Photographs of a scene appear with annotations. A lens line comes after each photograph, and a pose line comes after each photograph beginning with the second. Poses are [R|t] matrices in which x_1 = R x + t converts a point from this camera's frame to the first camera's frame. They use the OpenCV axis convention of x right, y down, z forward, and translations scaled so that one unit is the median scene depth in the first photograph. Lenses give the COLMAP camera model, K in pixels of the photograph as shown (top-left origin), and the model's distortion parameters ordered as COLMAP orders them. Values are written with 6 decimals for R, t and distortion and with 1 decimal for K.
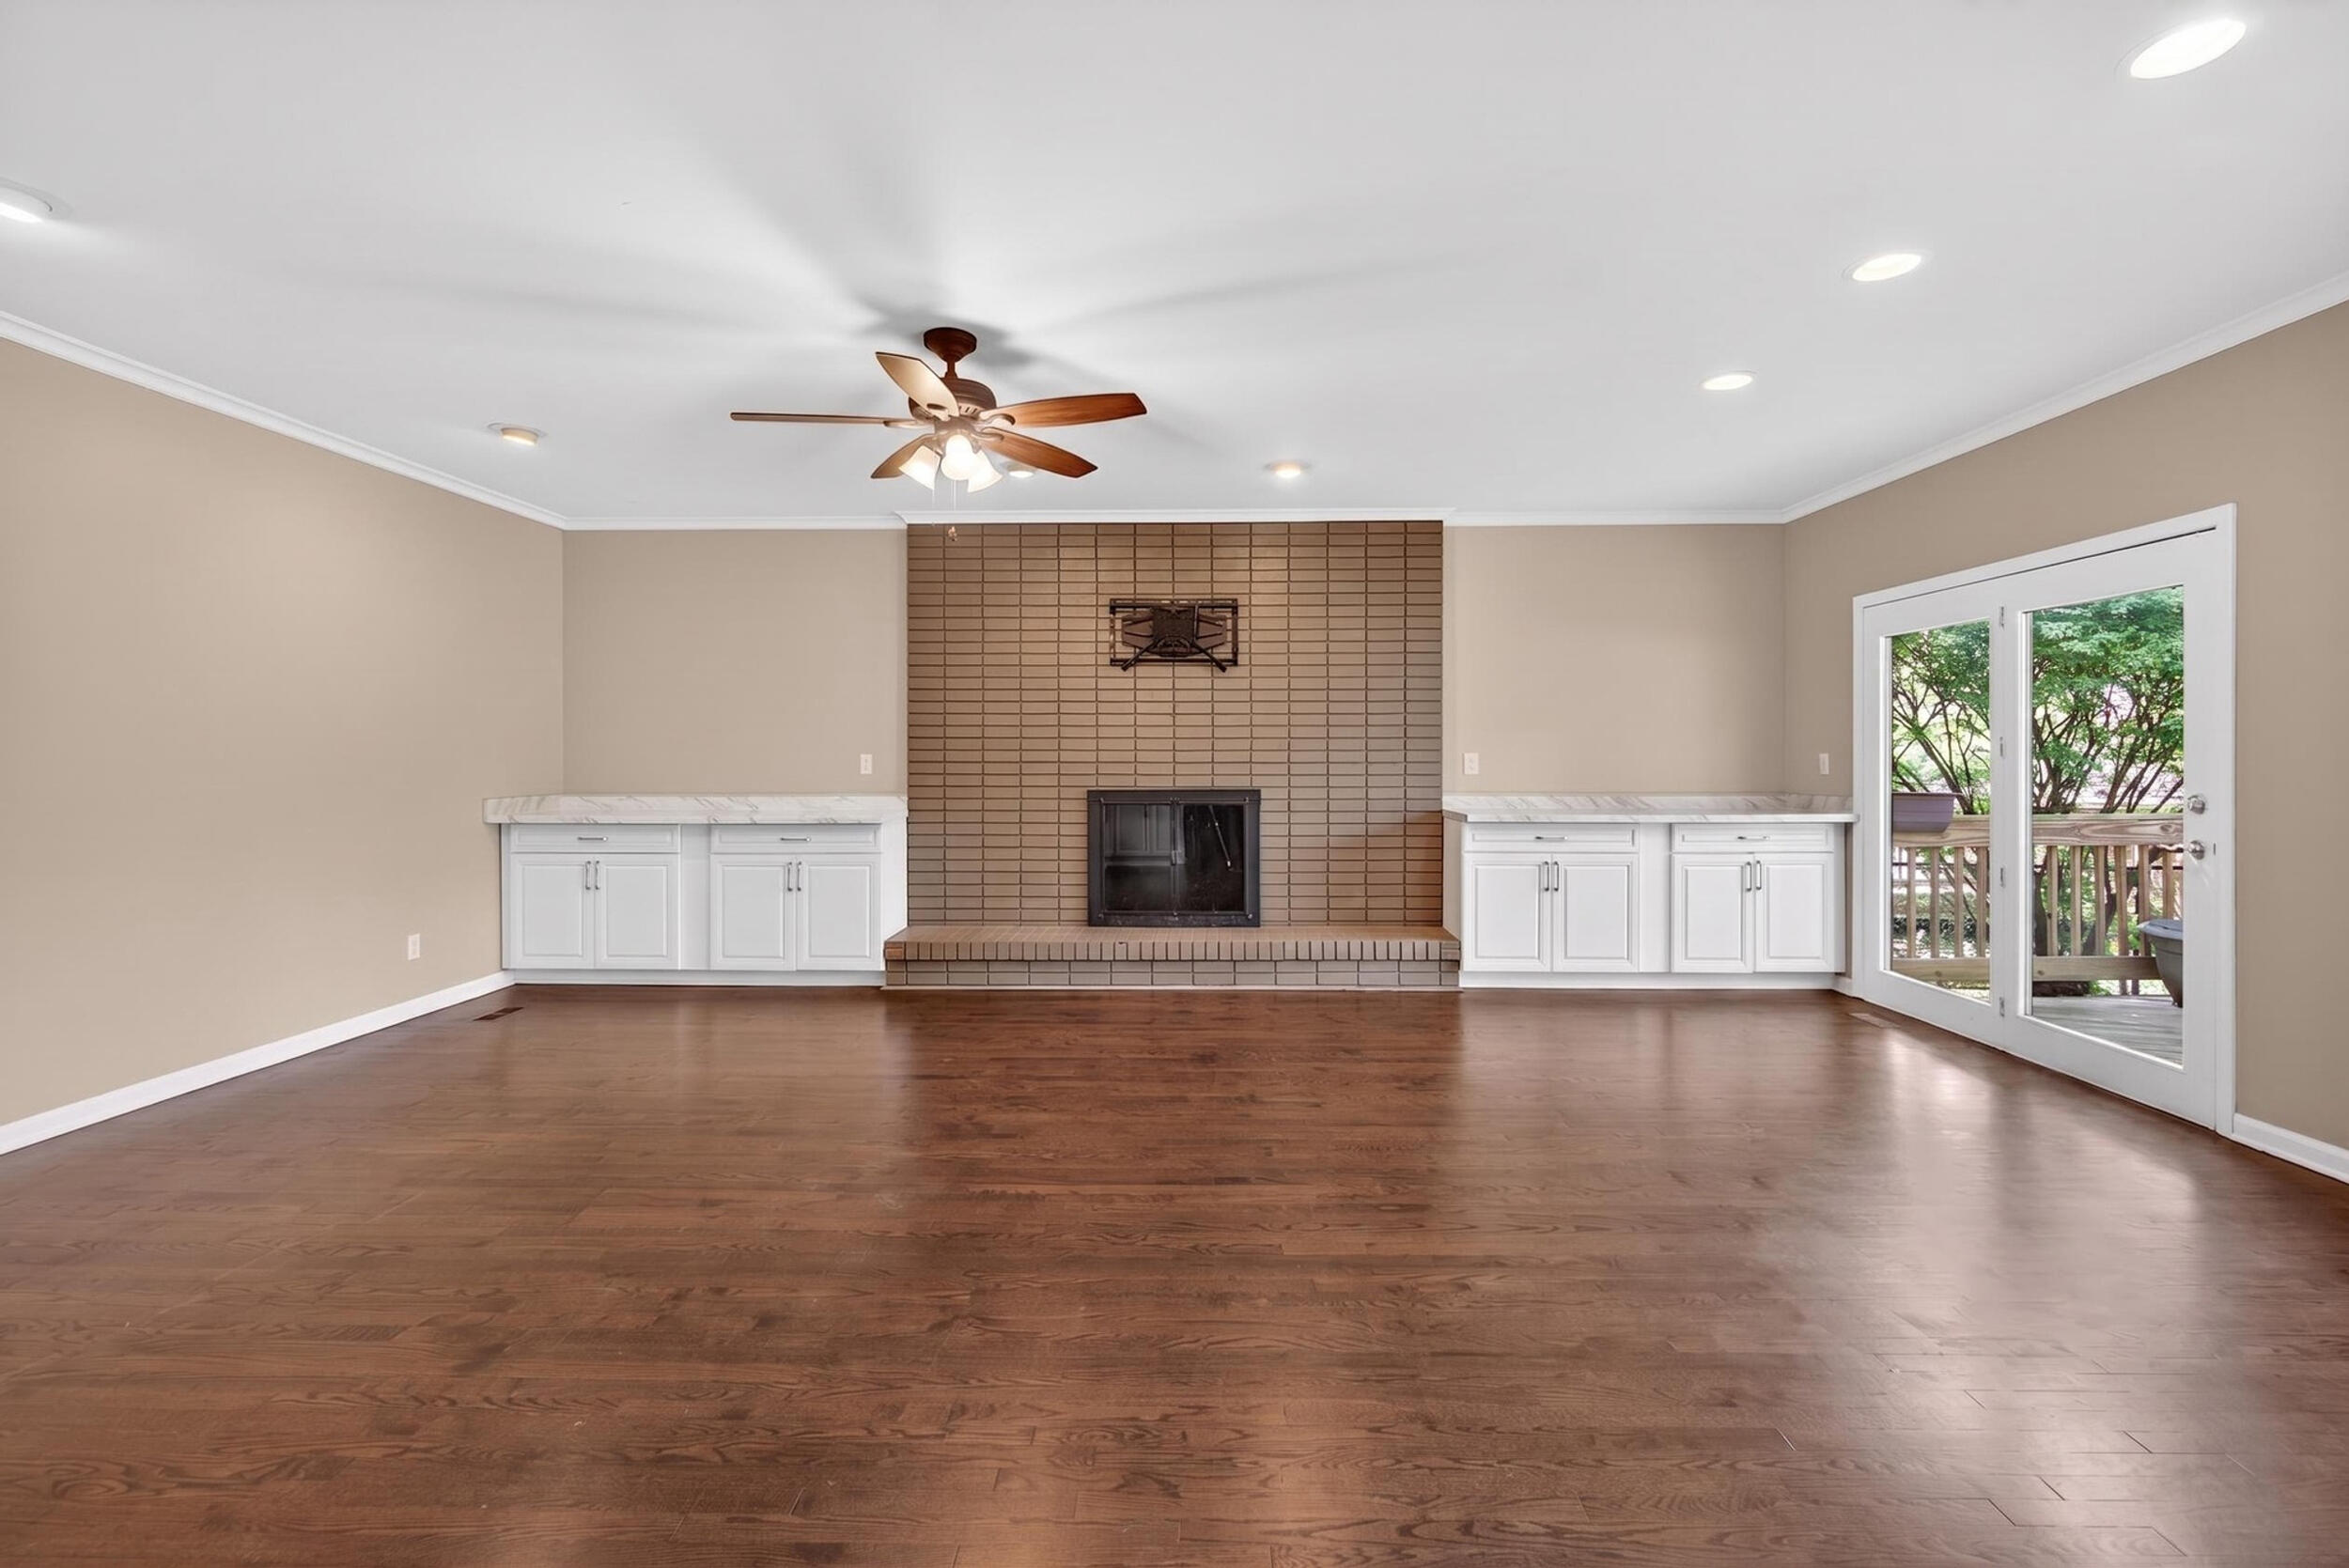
lens RADIAL K [[1014.2, 0, 1208.3], [0, 1014.2, 754.0], [0, 0, 1]] dist [0.001045, -0.001174]
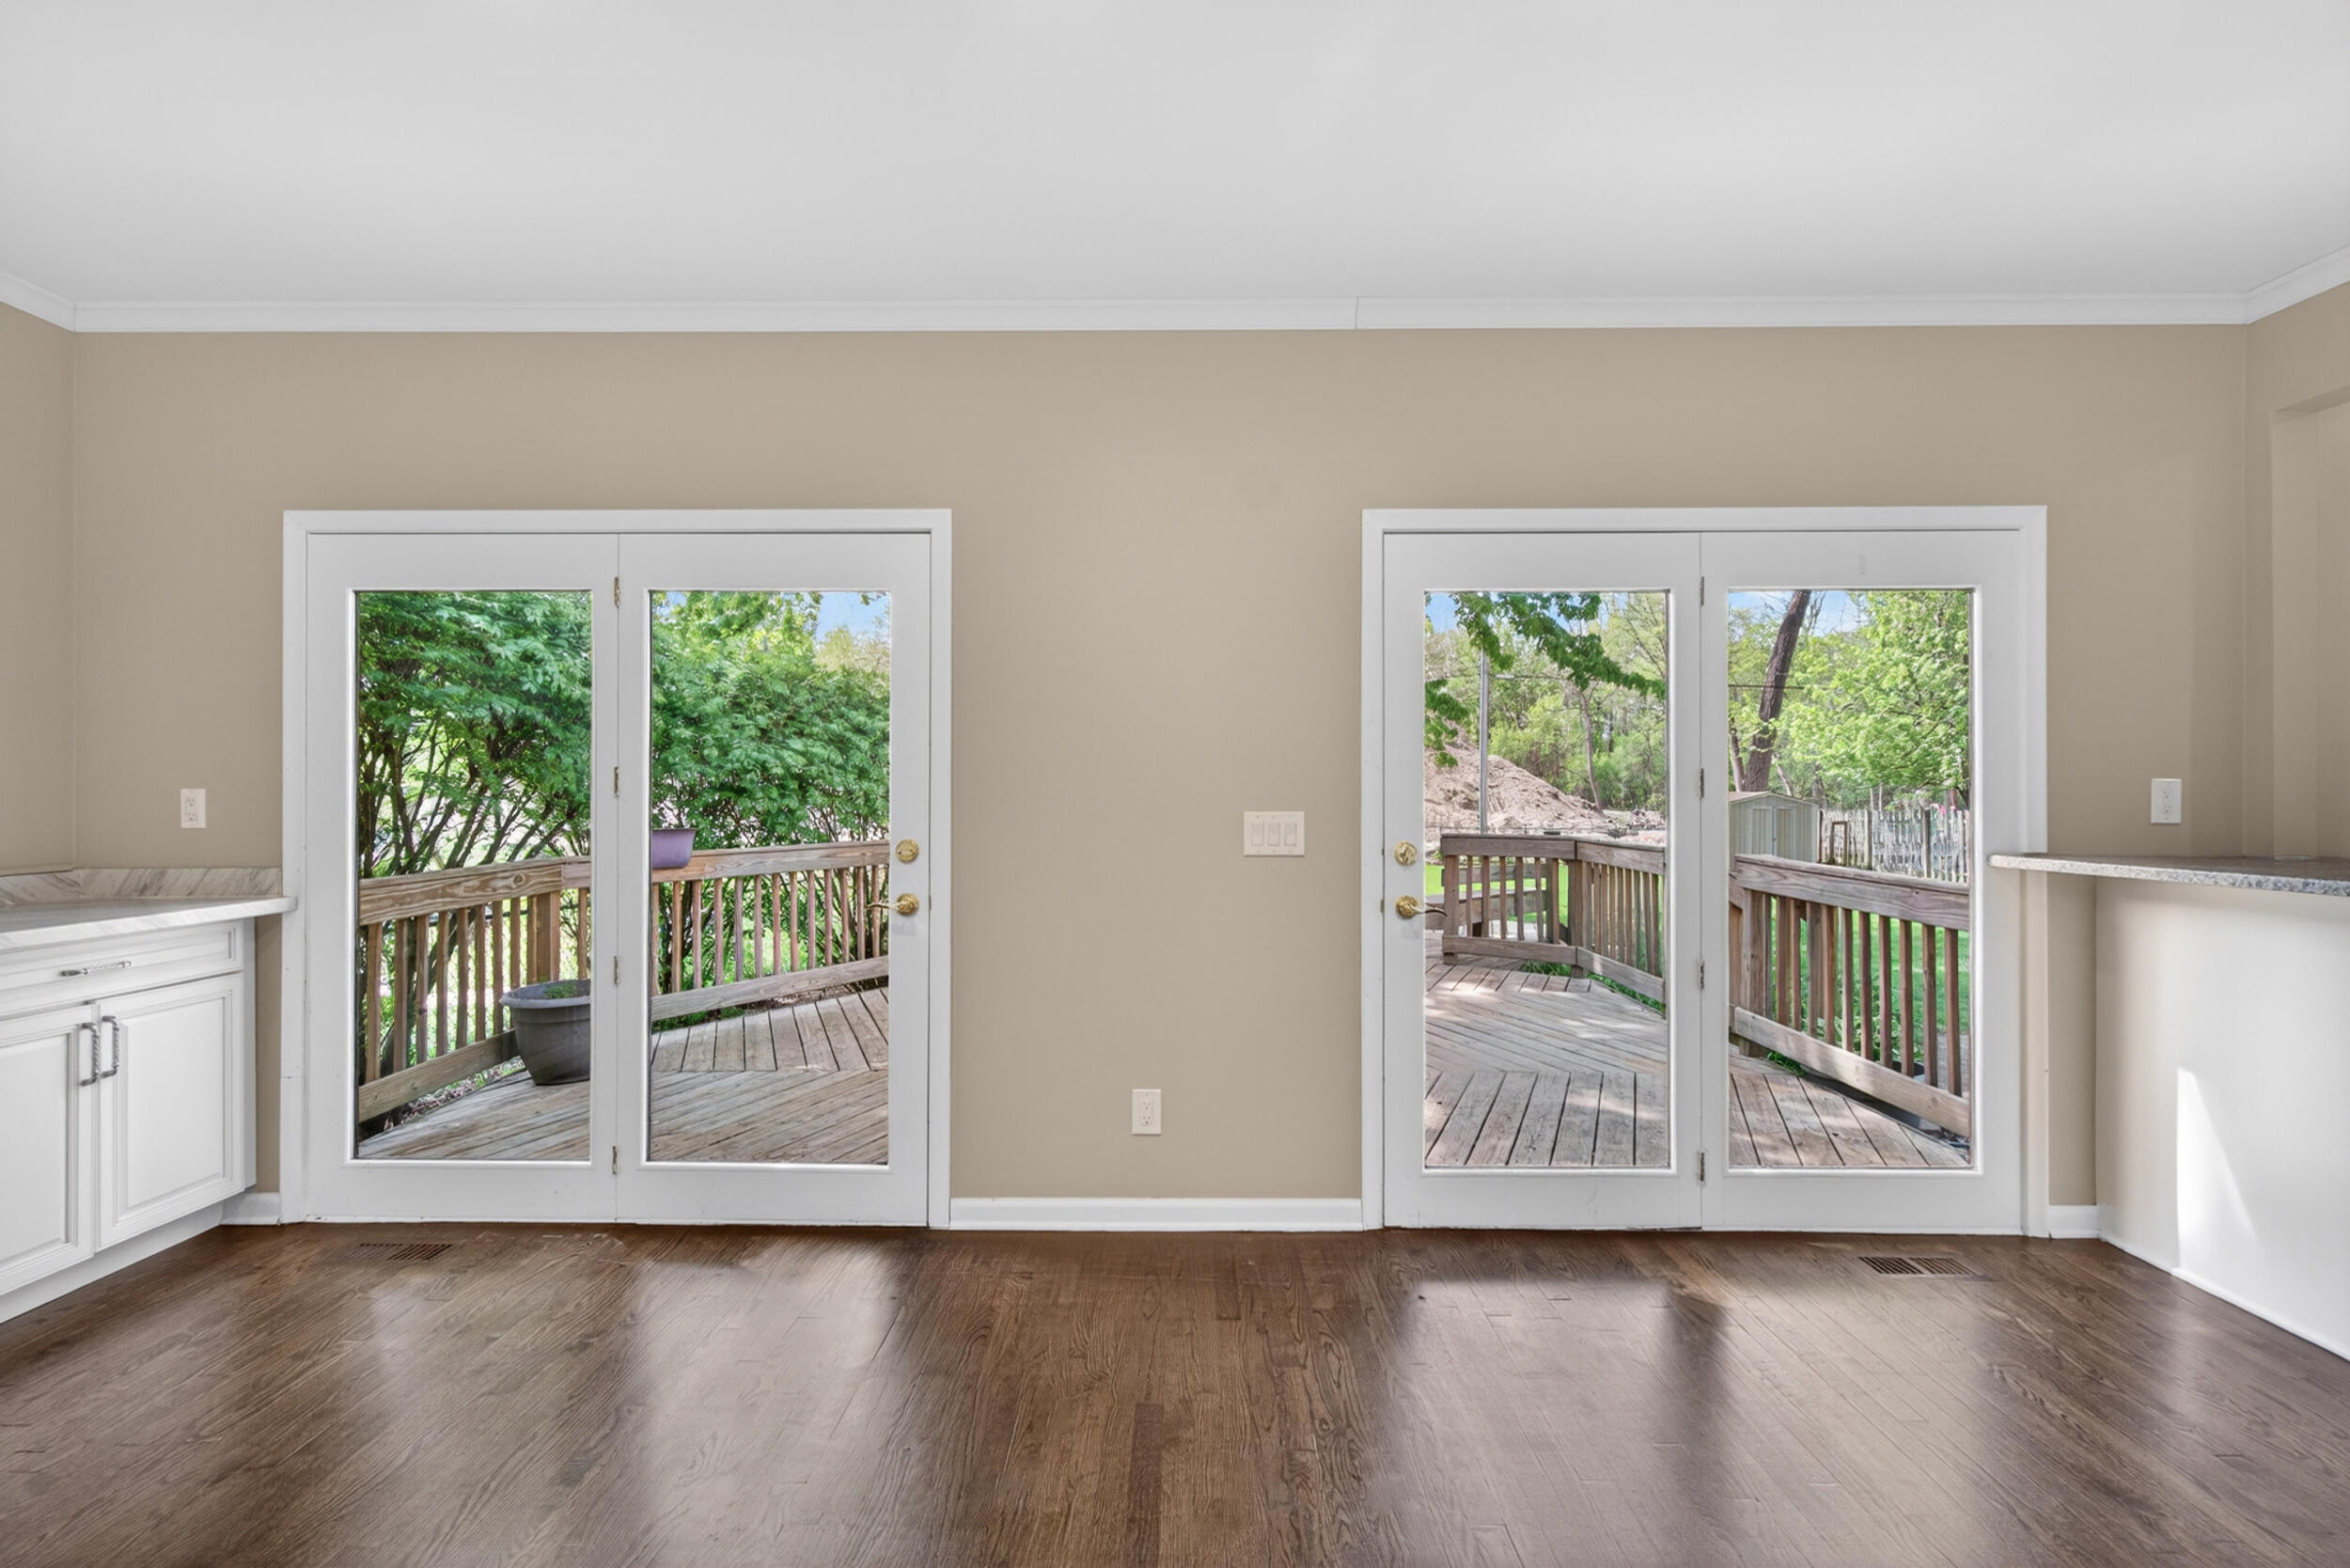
lens RADIAL K [[1106.0, 0, 1171.9], [0, 1106.0, 794.2], [0, 0, 1]] dist [0.001131, -0.000430]
pose [[0.011950, 0.000305, 0.999929, 0.029620], [-0.003238, 0.999995, -0.000267, 0.000509], [-0.999923, -0.003234, 0.011951, 0.470297]]
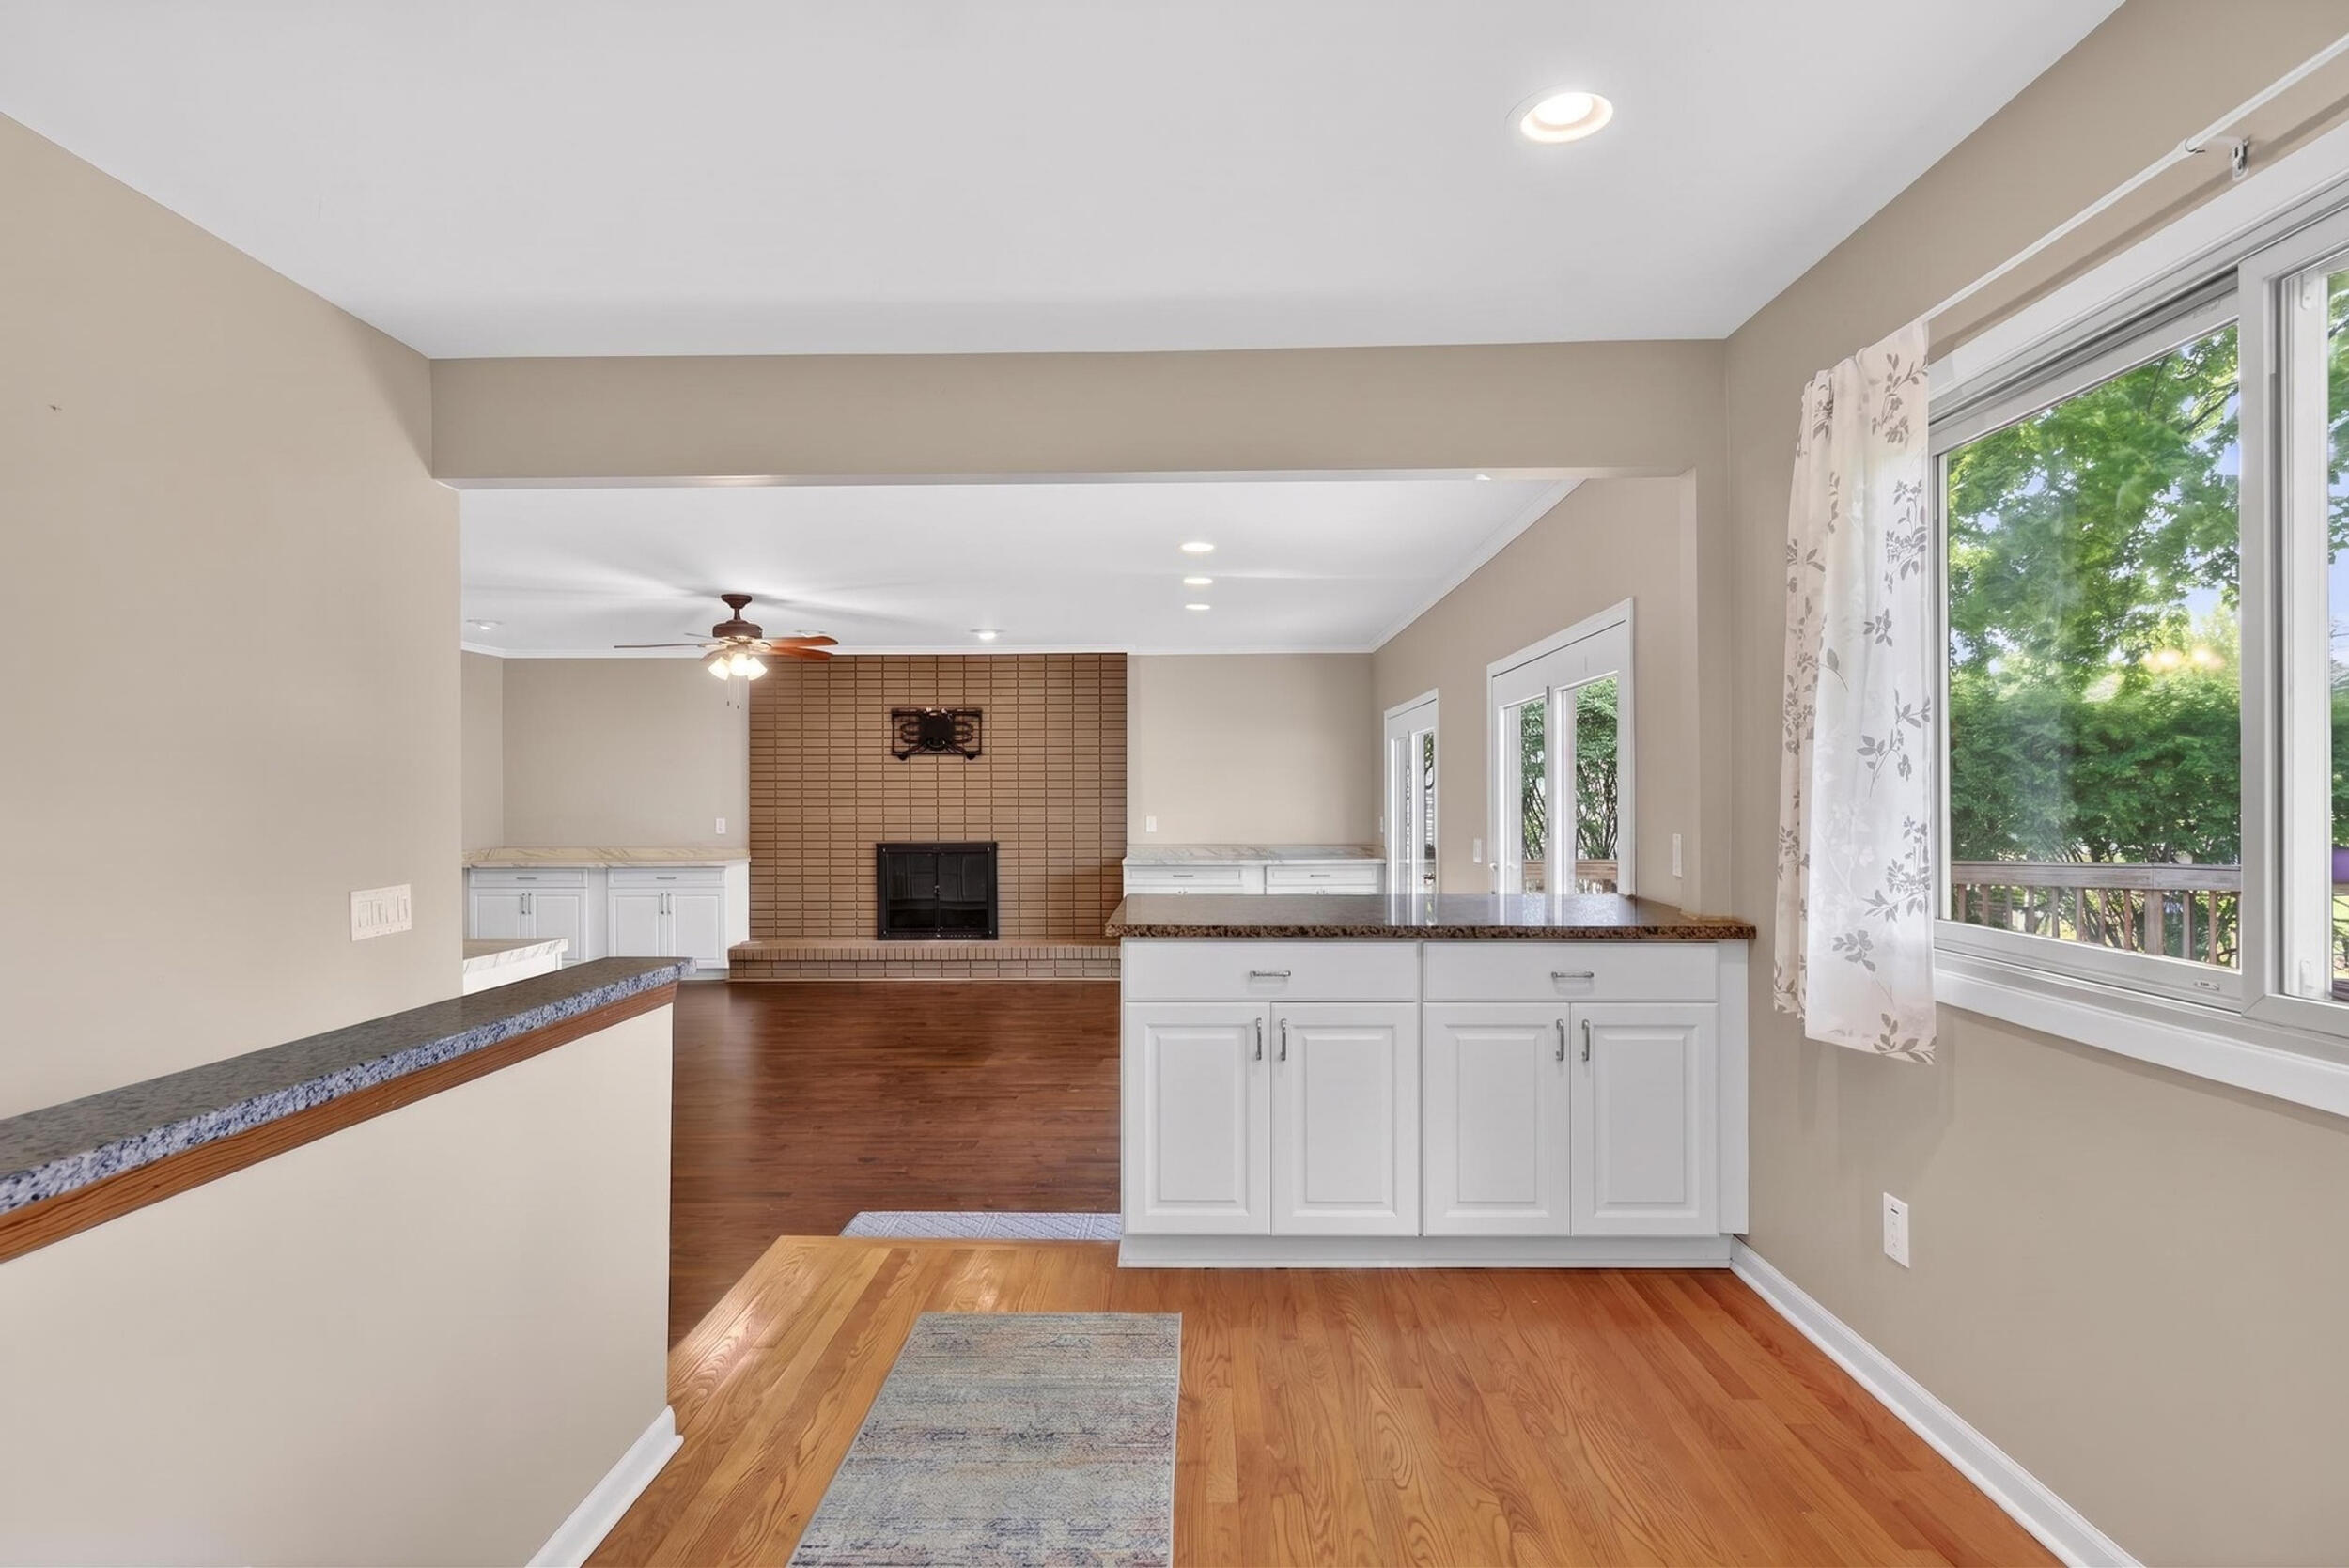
lens RADIAL K [[1131.2, 0, 1185.9], [0, 1131.2, 801.7], [0, 0, 1]] dist [0.000283, 0.000347]
pose [[0.999993, -0.001086, 0.003679, 0.316856], [0.001056, 0.999967, 0.008035, -0.035845], [-0.003688, -0.008031, 0.999961, -0.600608]]
